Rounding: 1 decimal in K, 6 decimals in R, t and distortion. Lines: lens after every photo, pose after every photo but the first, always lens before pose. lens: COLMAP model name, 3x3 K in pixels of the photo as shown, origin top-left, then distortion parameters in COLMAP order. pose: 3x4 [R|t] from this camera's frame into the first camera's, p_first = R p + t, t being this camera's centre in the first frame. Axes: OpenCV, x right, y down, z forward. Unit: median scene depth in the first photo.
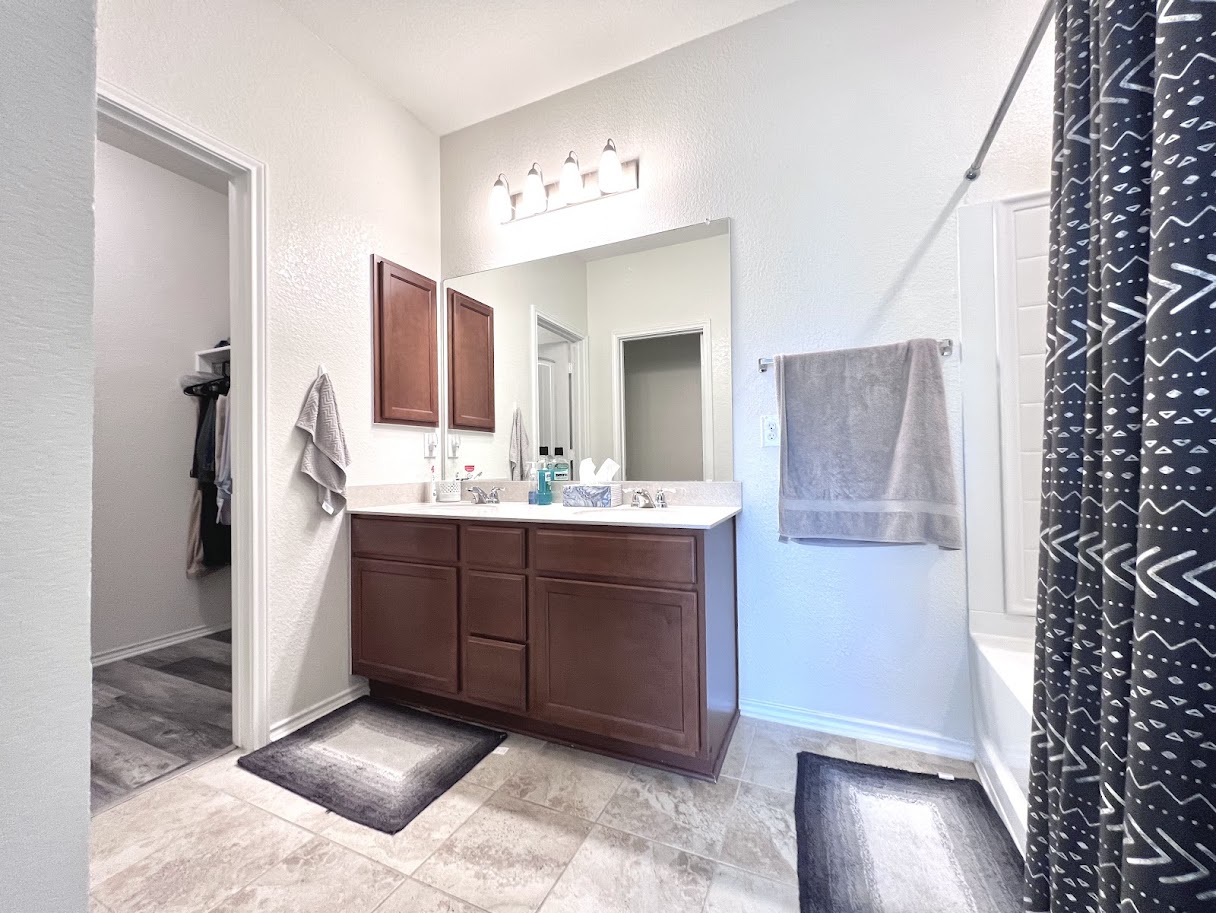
lens RADIAL K [[485.5, 0, 608.0], [0, 485.5, 467.4], [0, 0, 1]] dist [-0.001683, 0.000119]
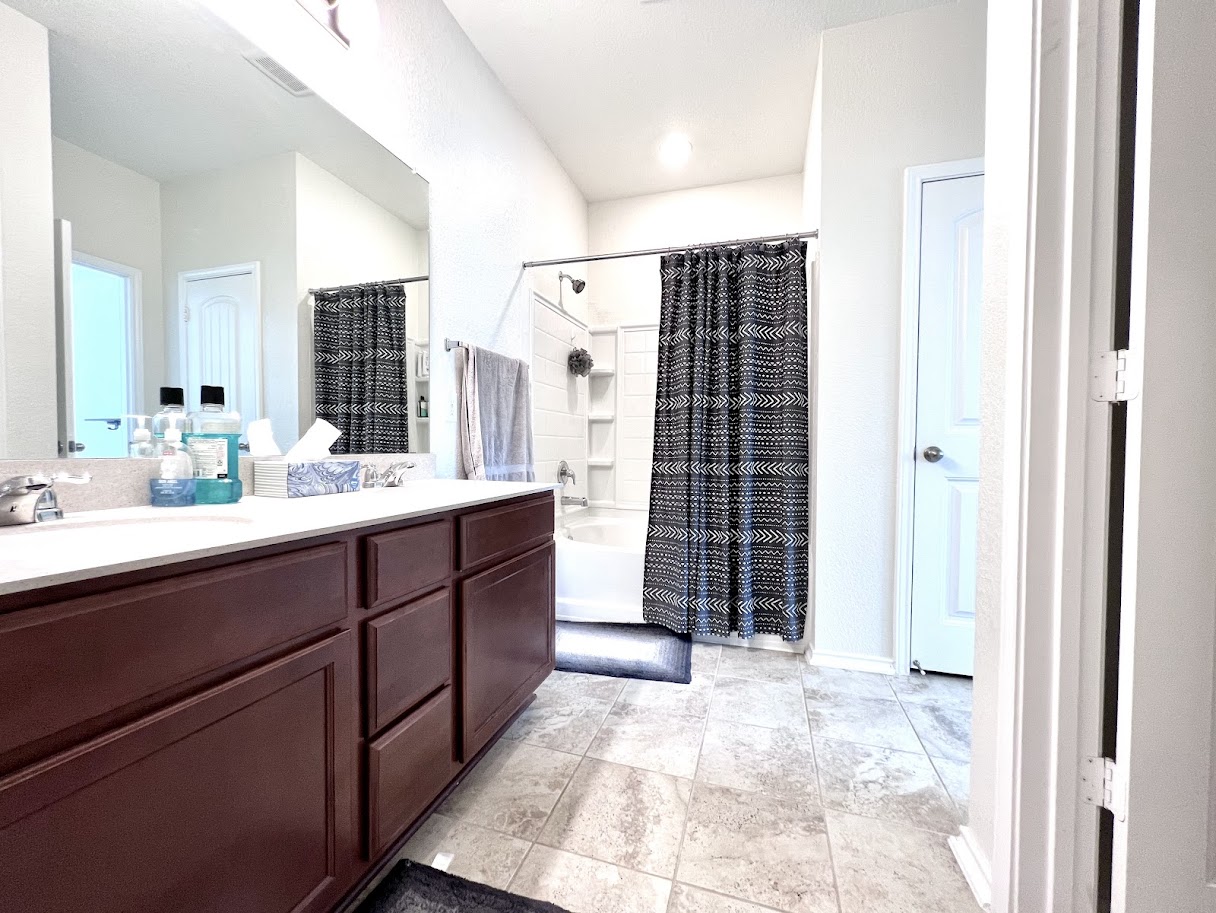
lens RADIAL K [[485.5, 0, 612.9], [0, 485.5, 450.4], [0, 0, 1]] dist [-0.001683, 0.000119]
pose [[-0.124029, -0.001013, 0.992278, -0.902593], [-0.007224, 0.999974, 0.000118, 0.023650], [-0.992252, -0.007154, -0.124033, 0.854118]]
